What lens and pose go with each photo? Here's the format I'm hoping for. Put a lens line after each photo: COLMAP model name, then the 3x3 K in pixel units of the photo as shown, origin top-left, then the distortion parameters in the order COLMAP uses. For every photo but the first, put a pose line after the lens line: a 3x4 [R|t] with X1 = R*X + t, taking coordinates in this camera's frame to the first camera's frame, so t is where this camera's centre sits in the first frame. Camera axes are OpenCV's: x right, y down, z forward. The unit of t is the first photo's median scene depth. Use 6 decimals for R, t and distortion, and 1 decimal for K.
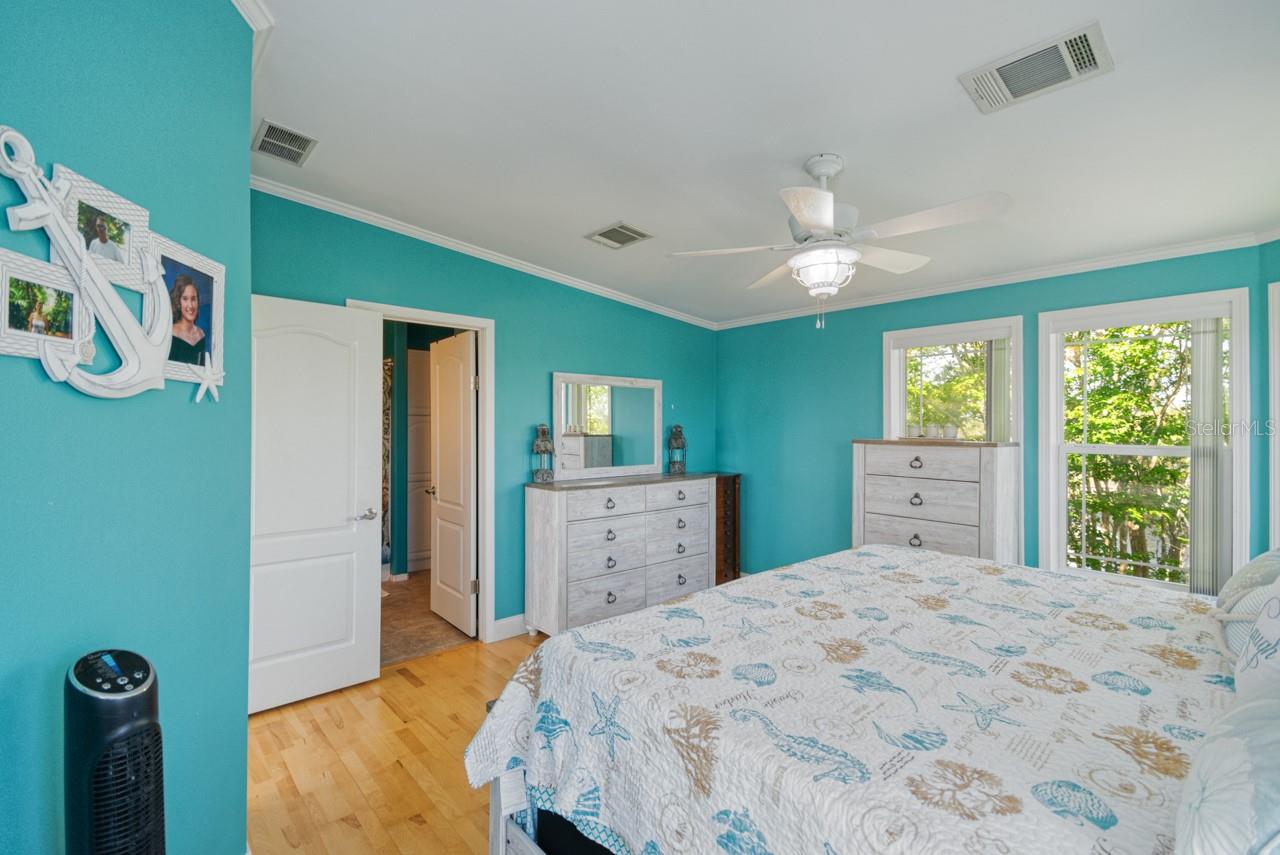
lens RADIAL K [[554.5, 0, 641.2], [0, 554.5, 424.5], [0, 0, 1]] dist [-0.002435, -0.000509]
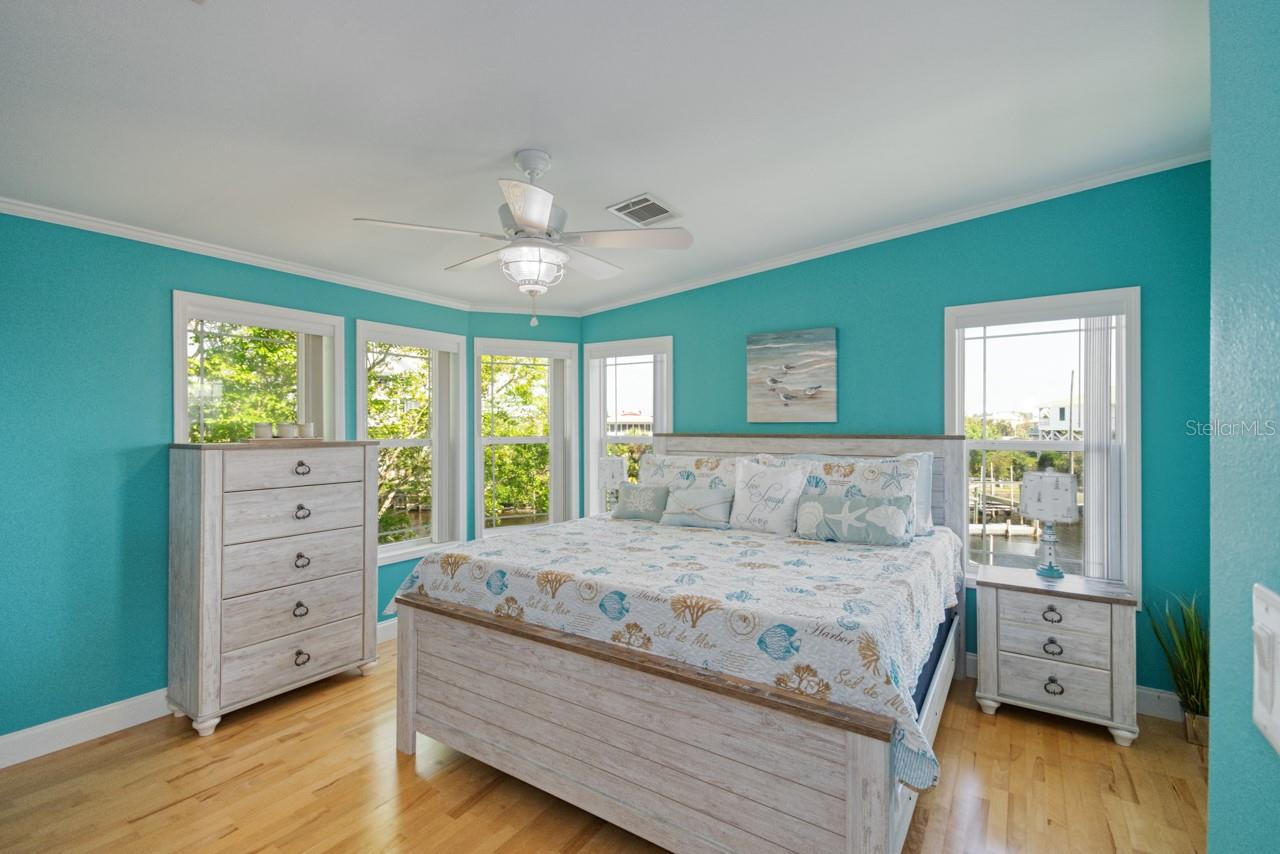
lens RADIAL K [[573.6, 0, 635.9], [0, 573.6, 429.2], [0, 0, 1]] dist [0.012408, -0.005832]
pose [[-0.254518, -0.007844, 0.967036, -0.500587], [-0.005681, 0.999962, 0.006616, 0.001404], [-0.967051, -0.003810, -0.254553, 0.765755]]
